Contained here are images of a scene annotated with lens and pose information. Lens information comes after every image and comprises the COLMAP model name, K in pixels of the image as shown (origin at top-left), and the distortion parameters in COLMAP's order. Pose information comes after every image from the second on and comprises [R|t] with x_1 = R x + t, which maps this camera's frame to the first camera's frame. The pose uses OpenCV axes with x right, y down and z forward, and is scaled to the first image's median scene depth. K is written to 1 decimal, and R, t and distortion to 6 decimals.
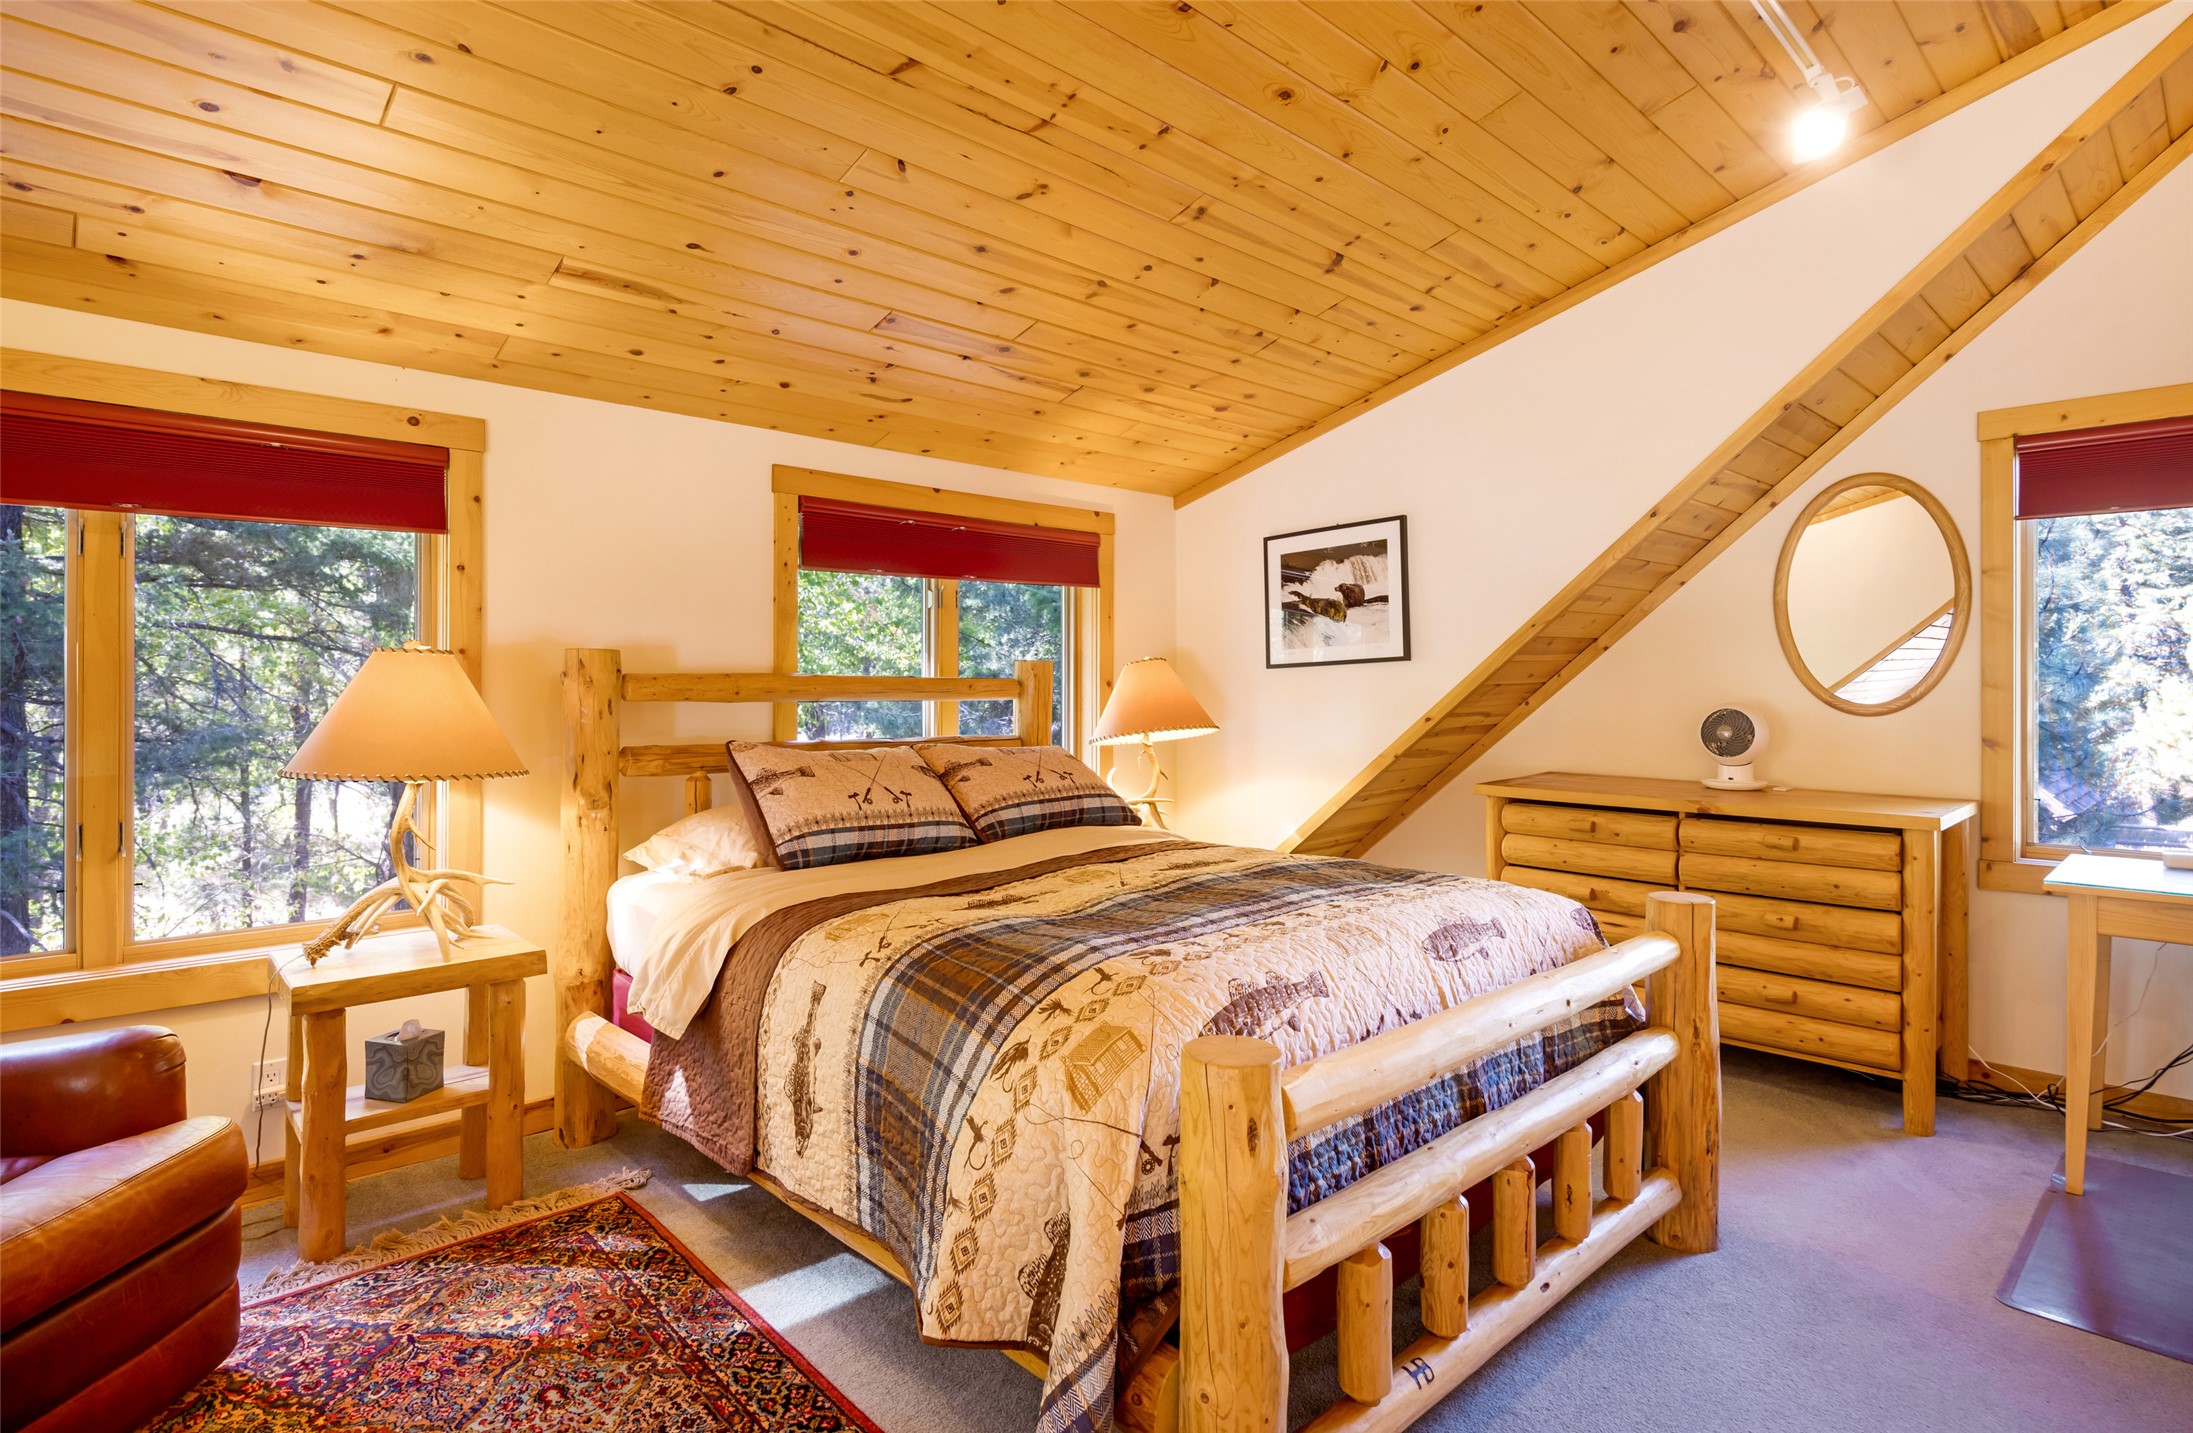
lens RADIAL K [[1125.0, 0, 1095.4], [0, 1125.0, 680.3], [0, 0, 1]] dist [0.023887, -0.000006]
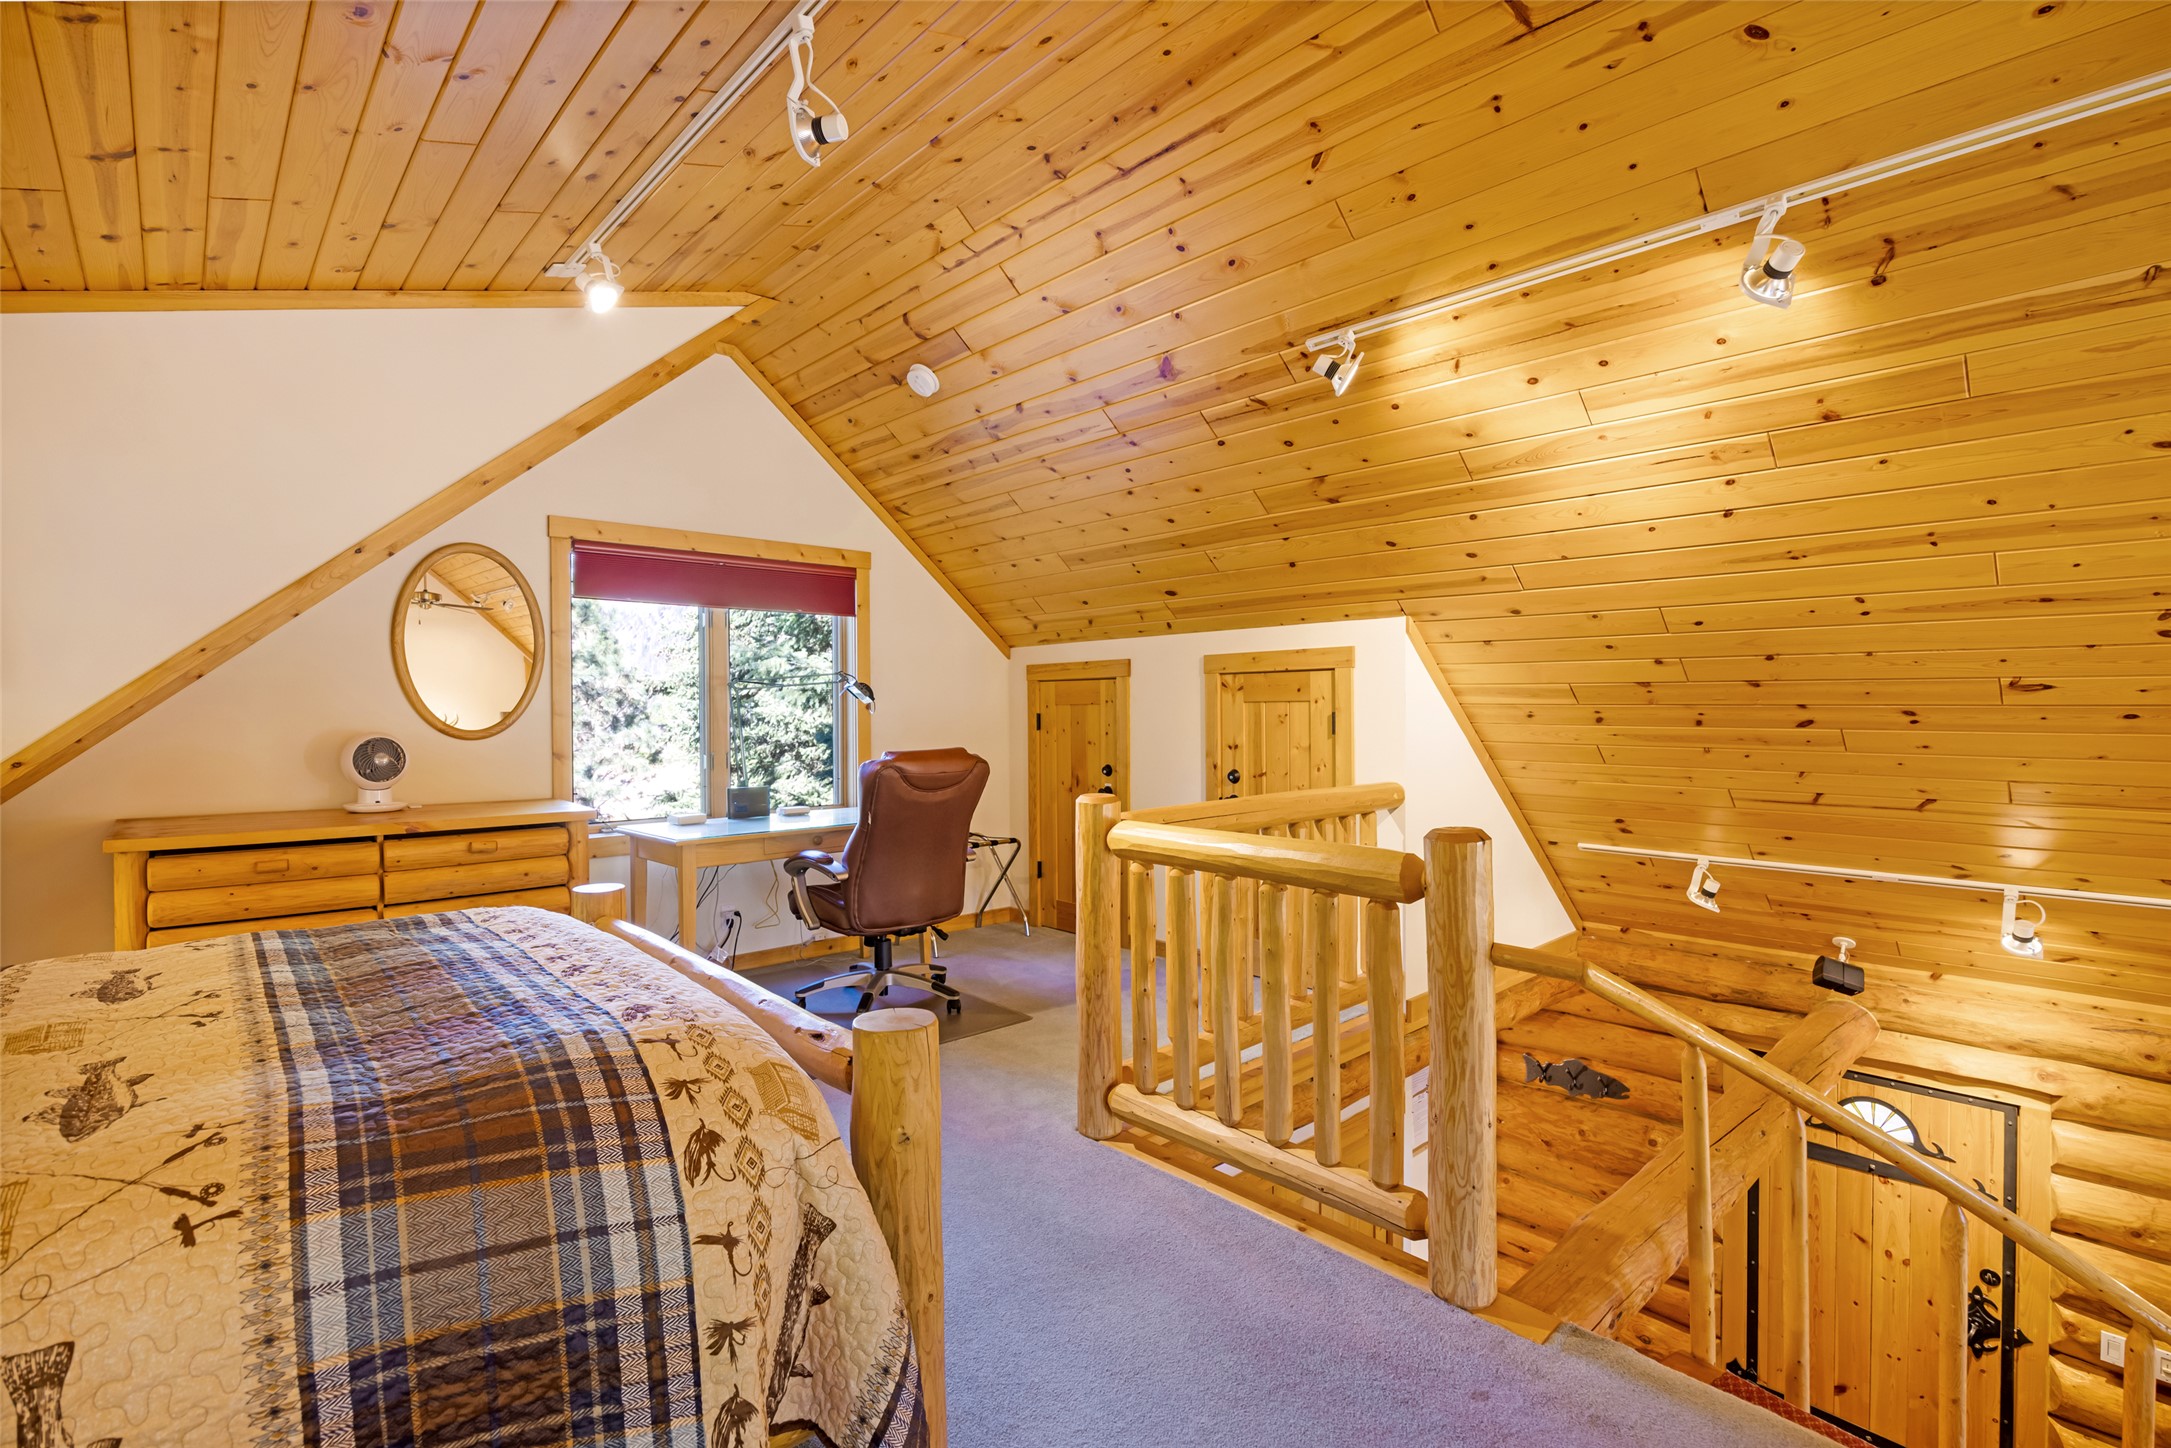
lens RADIAL K [[980.7, 0, 1085.5], [0, 980.7, 724.0], [0, 0, 1]] dist [-0.000360, -0.000117]
pose [[0.017719, -0.013296, 0.999755, -0.709963], [-0.001247, 0.999911, 0.013320, -0.000873], [-0.999842, -0.001483, 0.017701, 0.607024]]
